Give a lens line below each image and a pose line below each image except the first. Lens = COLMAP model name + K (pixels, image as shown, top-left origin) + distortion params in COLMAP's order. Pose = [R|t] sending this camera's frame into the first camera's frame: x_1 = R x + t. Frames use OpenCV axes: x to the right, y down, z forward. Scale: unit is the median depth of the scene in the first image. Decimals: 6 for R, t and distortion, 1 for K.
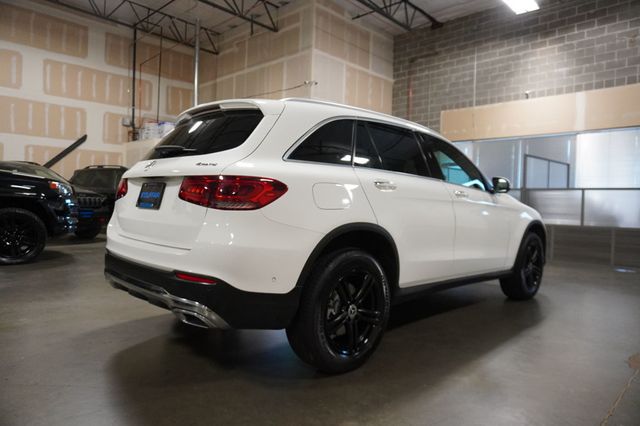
lens RADIAL K [[442.4, 0, 320.0], [0, 442.4, 213.0], [0, 0, 1]] dist [-0.000683, -0.000005]
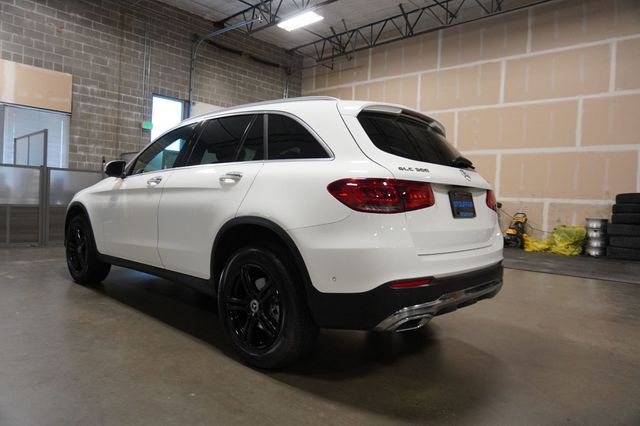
lens RADIAL K [[442.4, 0, 320.0], [0, 442.4, 213.0], [0, 0, 1]] dist [-0.000683, -0.000005]
pose [[-0.063948, -0.053726, 0.996506, -0.418574], [-0.024137, 0.998341, 0.052276, -0.019652], [-0.997661, -0.020709, -0.065139, 0.423222]]
